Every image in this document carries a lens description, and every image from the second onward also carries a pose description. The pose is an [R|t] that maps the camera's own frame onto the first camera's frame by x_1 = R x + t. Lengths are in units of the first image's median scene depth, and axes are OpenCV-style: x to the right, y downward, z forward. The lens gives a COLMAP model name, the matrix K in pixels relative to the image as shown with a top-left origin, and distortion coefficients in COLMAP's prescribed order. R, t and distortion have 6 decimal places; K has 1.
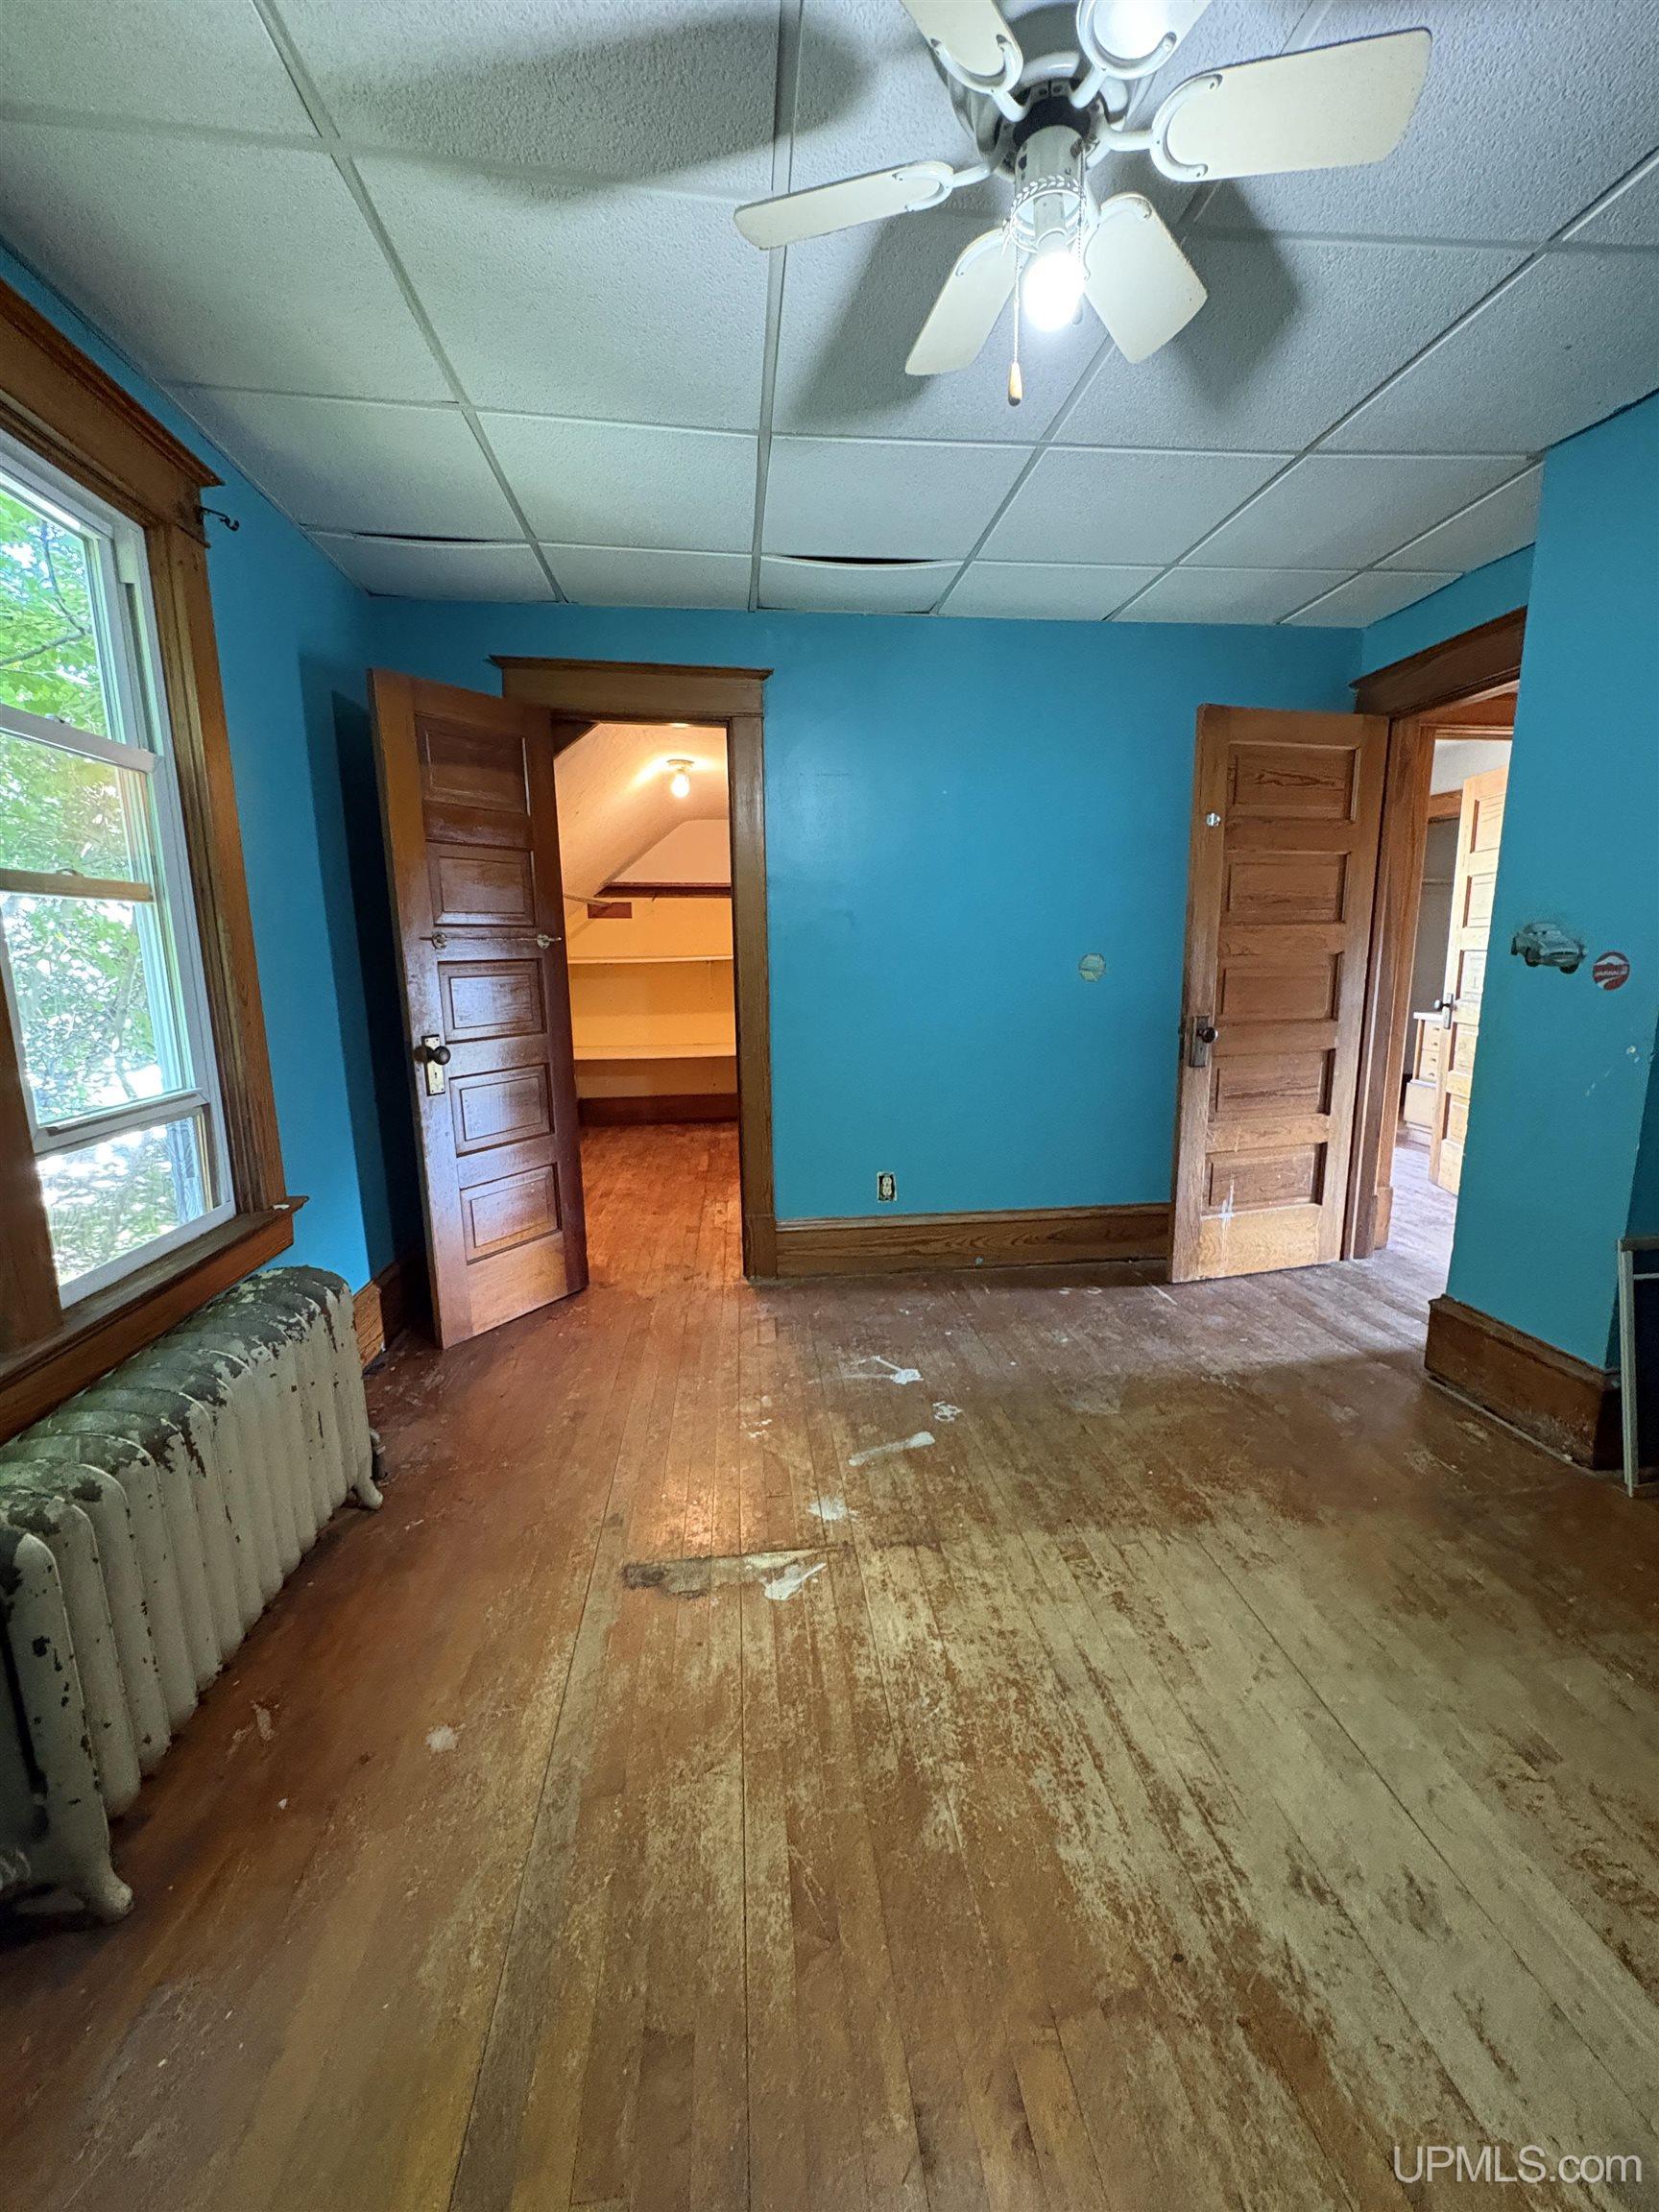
lens RADIAL K [[880.6, 0, 823.7], [0, 880.6, 1101.0], [0, 0, 1]] dist [0.001245, -0.000100]
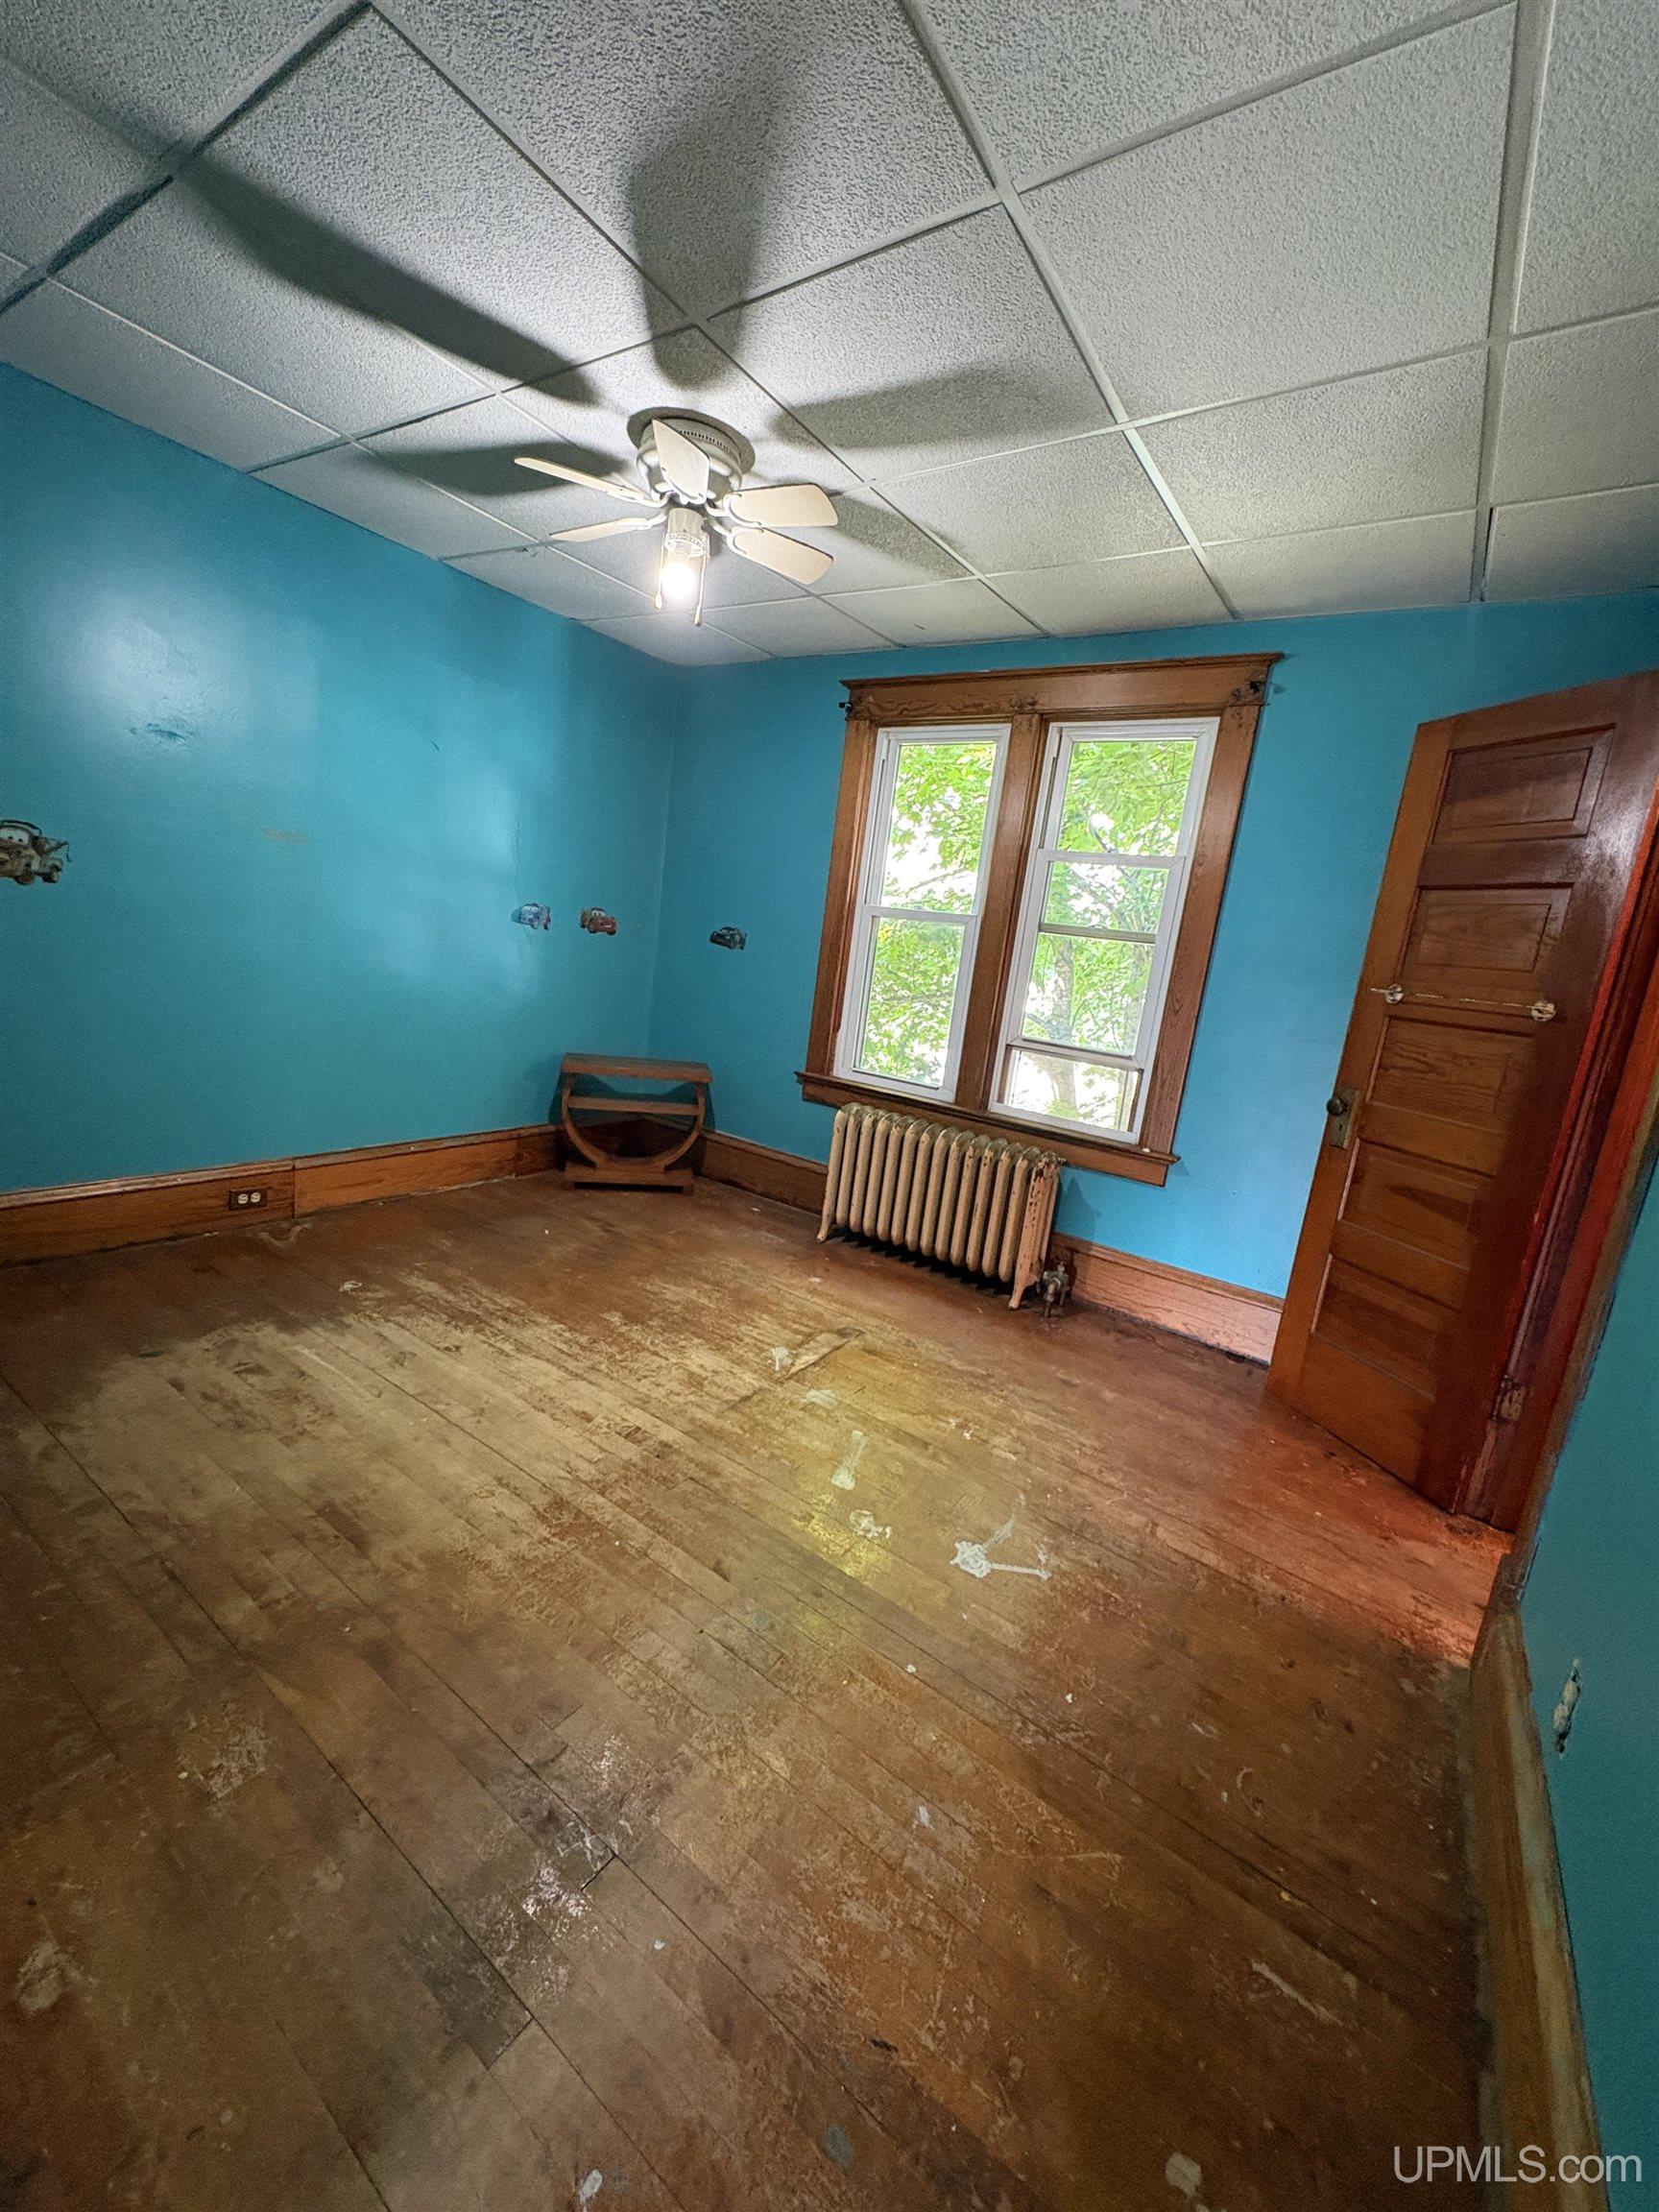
lens RADIAL K [[880.6, 0, 817.9], [0, 880.6, 1106.3], [0, 0, 1]] dist [0.001245, -0.000100]
pose [[-0.654878, 0.075991, -0.751904, 1.083924], [-0.240974, 0.922001, 0.303061, -0.335183], [0.716286, 0.379657, -0.585486, 1.886897]]
